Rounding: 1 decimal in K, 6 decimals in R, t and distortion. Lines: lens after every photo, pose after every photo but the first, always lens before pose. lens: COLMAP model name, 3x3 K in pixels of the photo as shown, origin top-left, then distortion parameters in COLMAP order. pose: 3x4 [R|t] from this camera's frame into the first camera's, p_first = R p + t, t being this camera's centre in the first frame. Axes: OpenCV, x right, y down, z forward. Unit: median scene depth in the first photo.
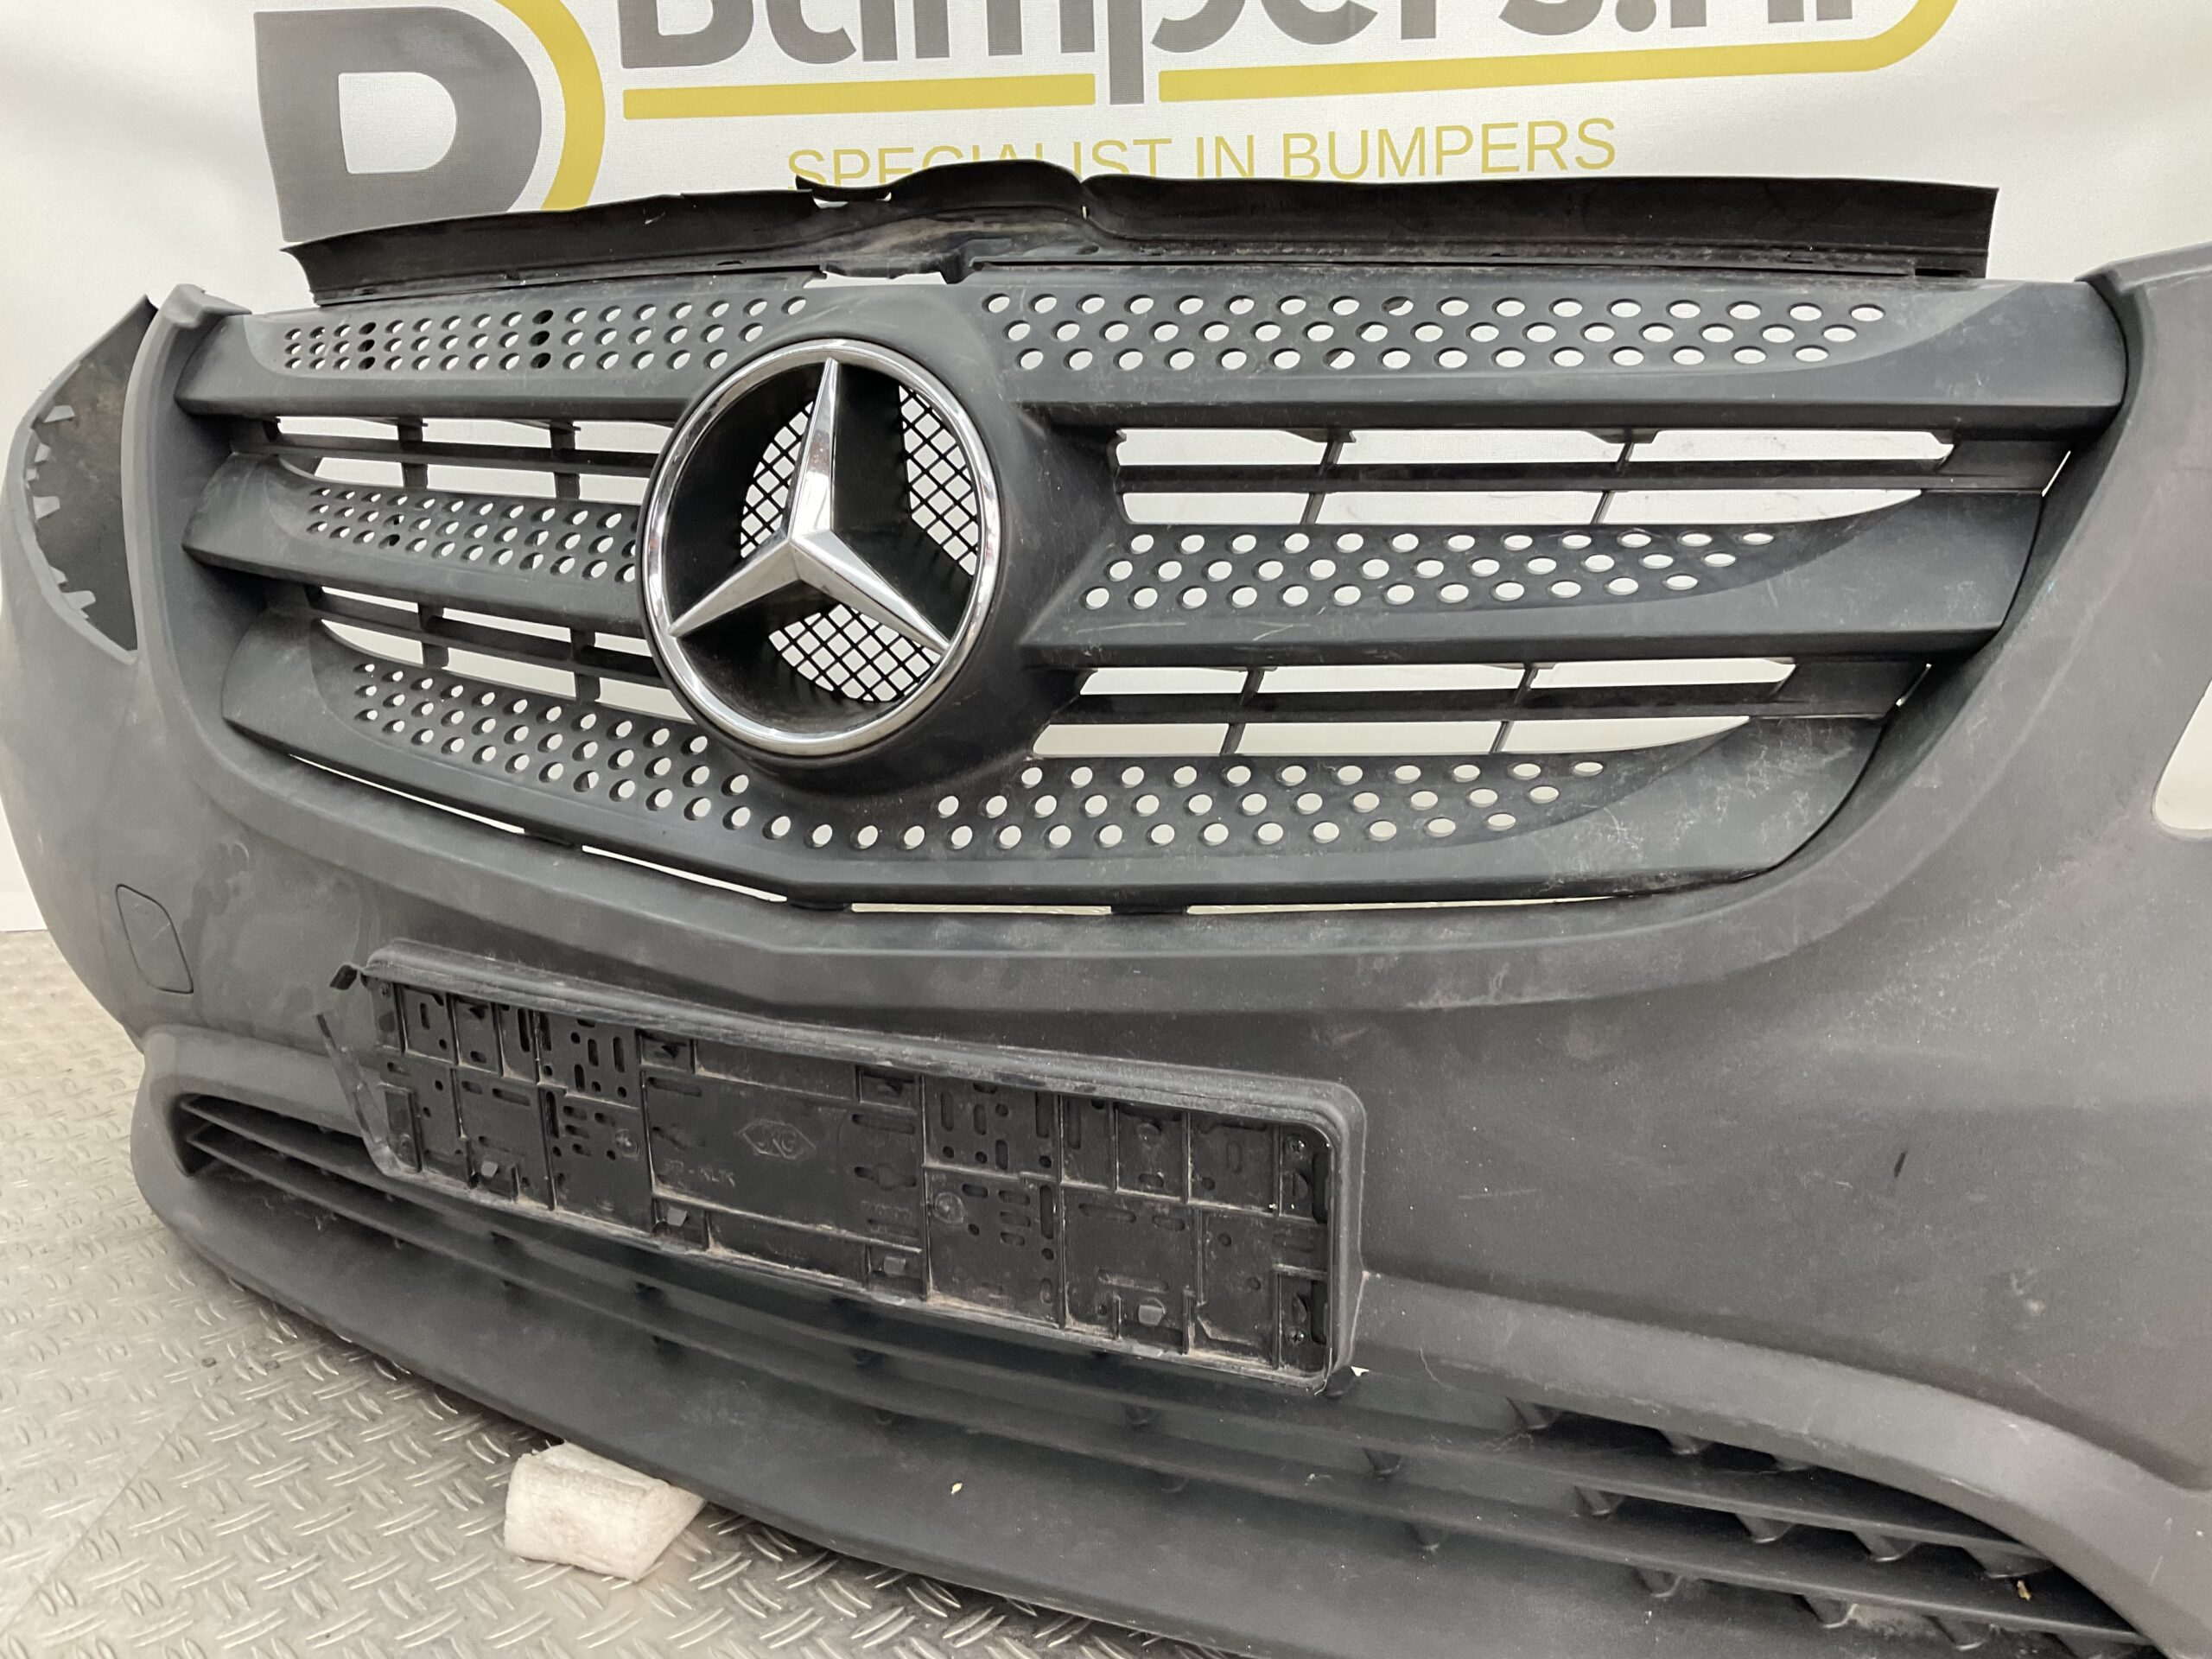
lens RADIAL K [[1862.6, 0, 1106.0], [0, 1862.6, 829.5], [0, 0, 1]] dist [0.122287, -0.281101]
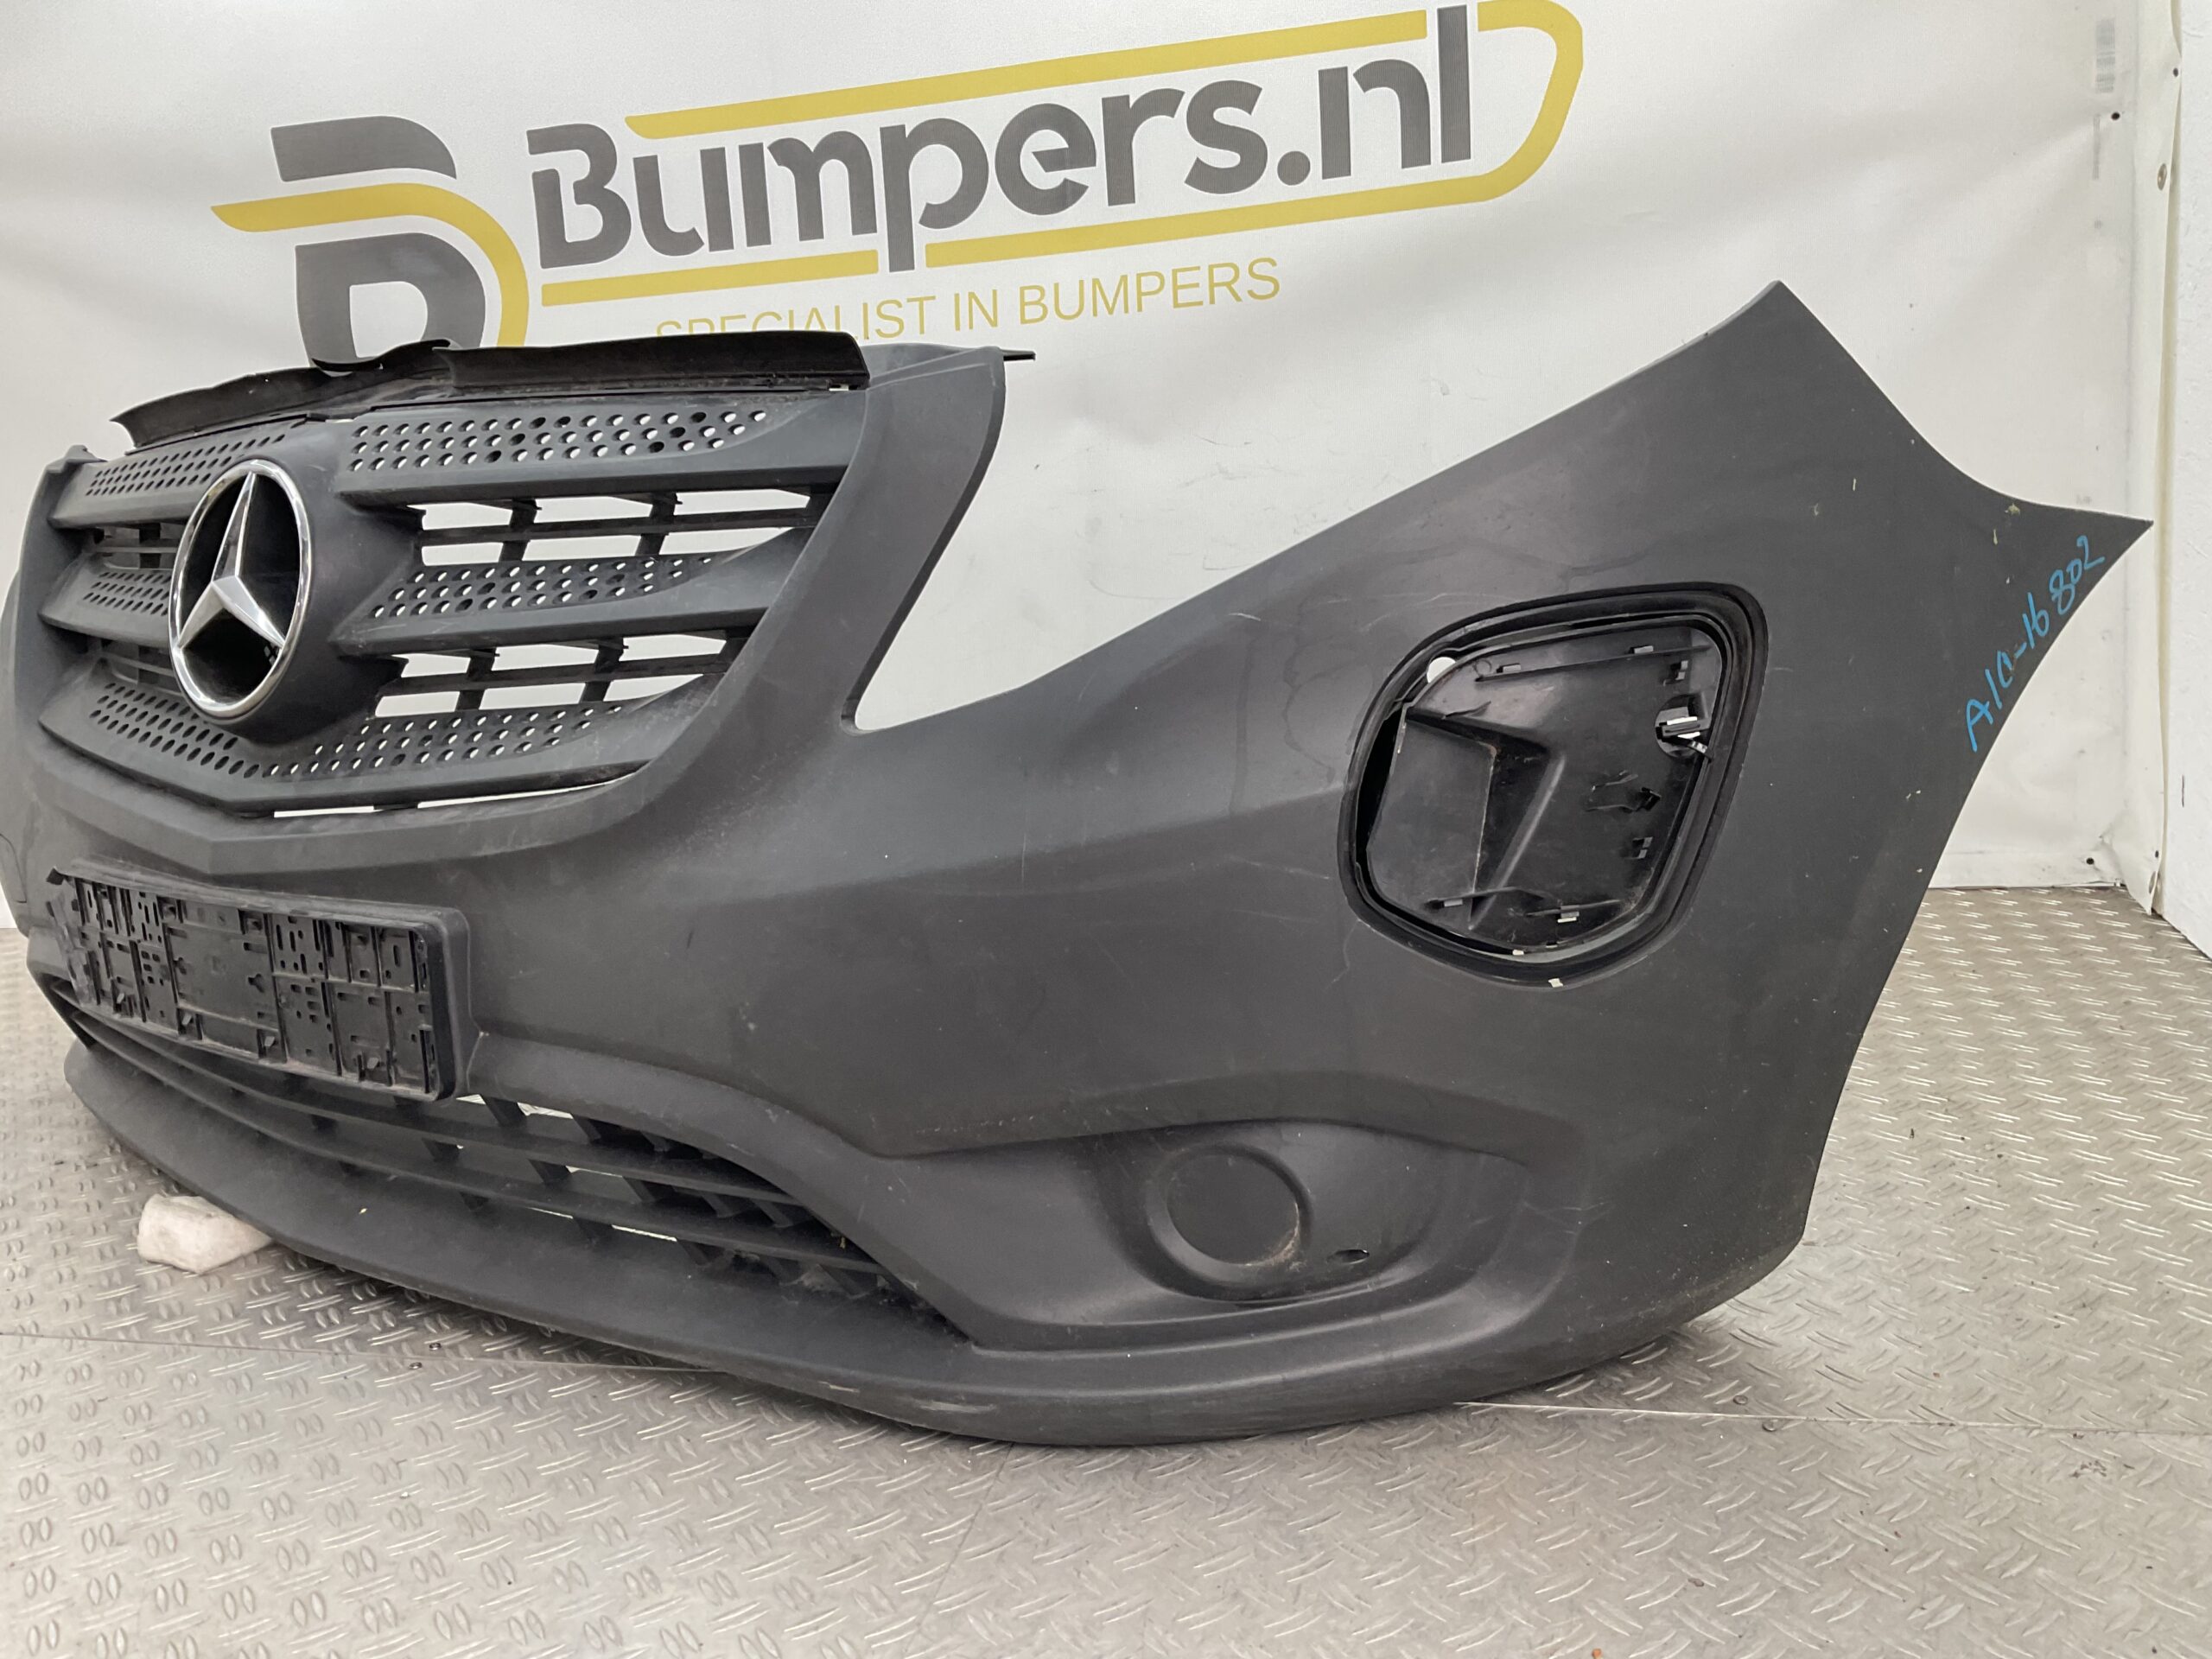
lens RADIAL K [[1862.6, 0, 1106.0], [0, 1862.6, 829.5], [0, 0, 1]] dist [0.122287, -0.281101]
pose [[0.976454, -0.002449, -0.215711, 0.775806], [-0.011164, 0.998022, -0.061864, 0.124779], [0.215436, 0.062816, 0.974496, -0.335665]]
